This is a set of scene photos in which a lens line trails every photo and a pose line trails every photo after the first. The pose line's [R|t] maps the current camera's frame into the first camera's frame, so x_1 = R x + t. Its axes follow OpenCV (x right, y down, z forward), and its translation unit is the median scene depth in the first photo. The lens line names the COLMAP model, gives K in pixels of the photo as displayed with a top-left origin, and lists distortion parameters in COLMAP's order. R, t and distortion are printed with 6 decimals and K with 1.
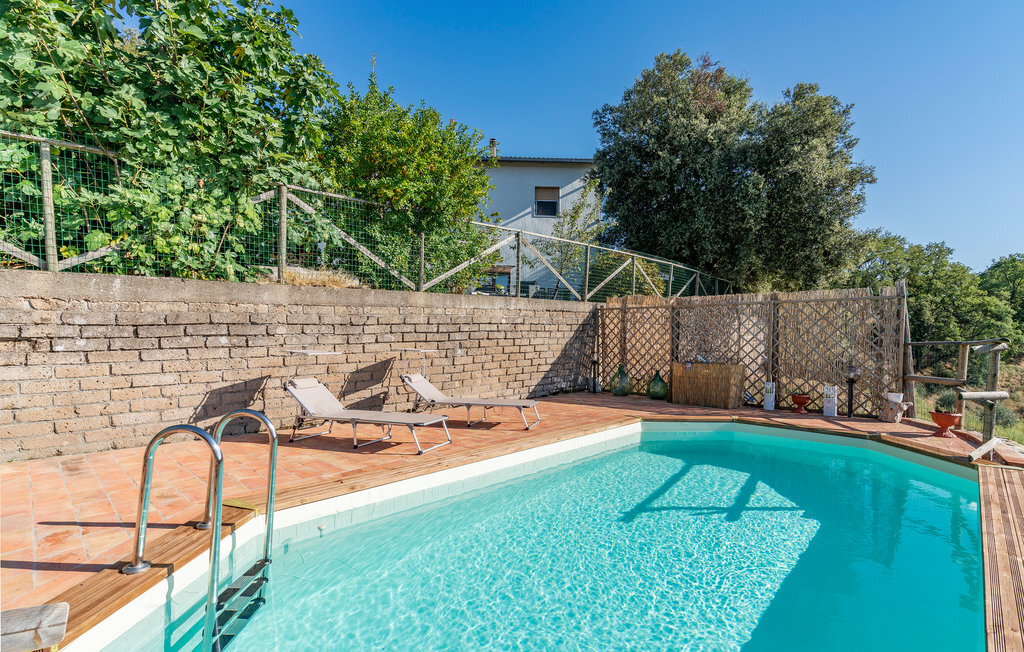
lens RADIAL K [[469.1, 0, 485.7], [0, 469.1, 335.2], [0, 0, 1]] dist [0.027890, -0.000065]
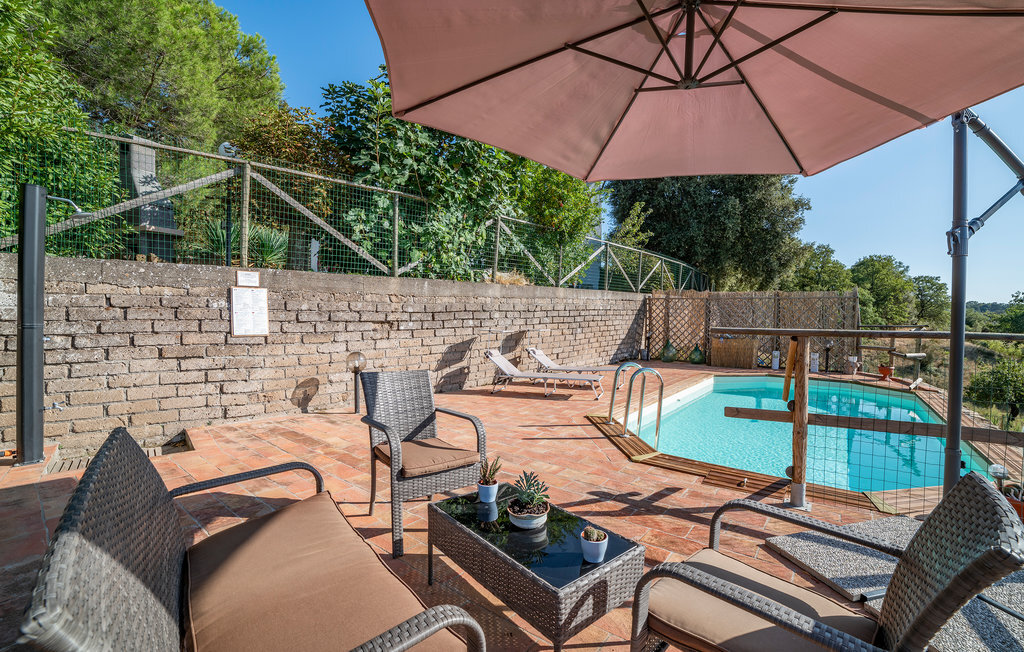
lens RADIAL K [[463.9, 0, 512.8], [0, 463.9, 312.8], [0, 0, 1]] dist [-0.002370, -0.000155]
pose [[0.983936, 0.001285, 0.178515, -0.470508], [0.000345, 0.999959, -0.009099, -0.003977], [-0.178519, 0.009015, 0.983895, -0.299185]]
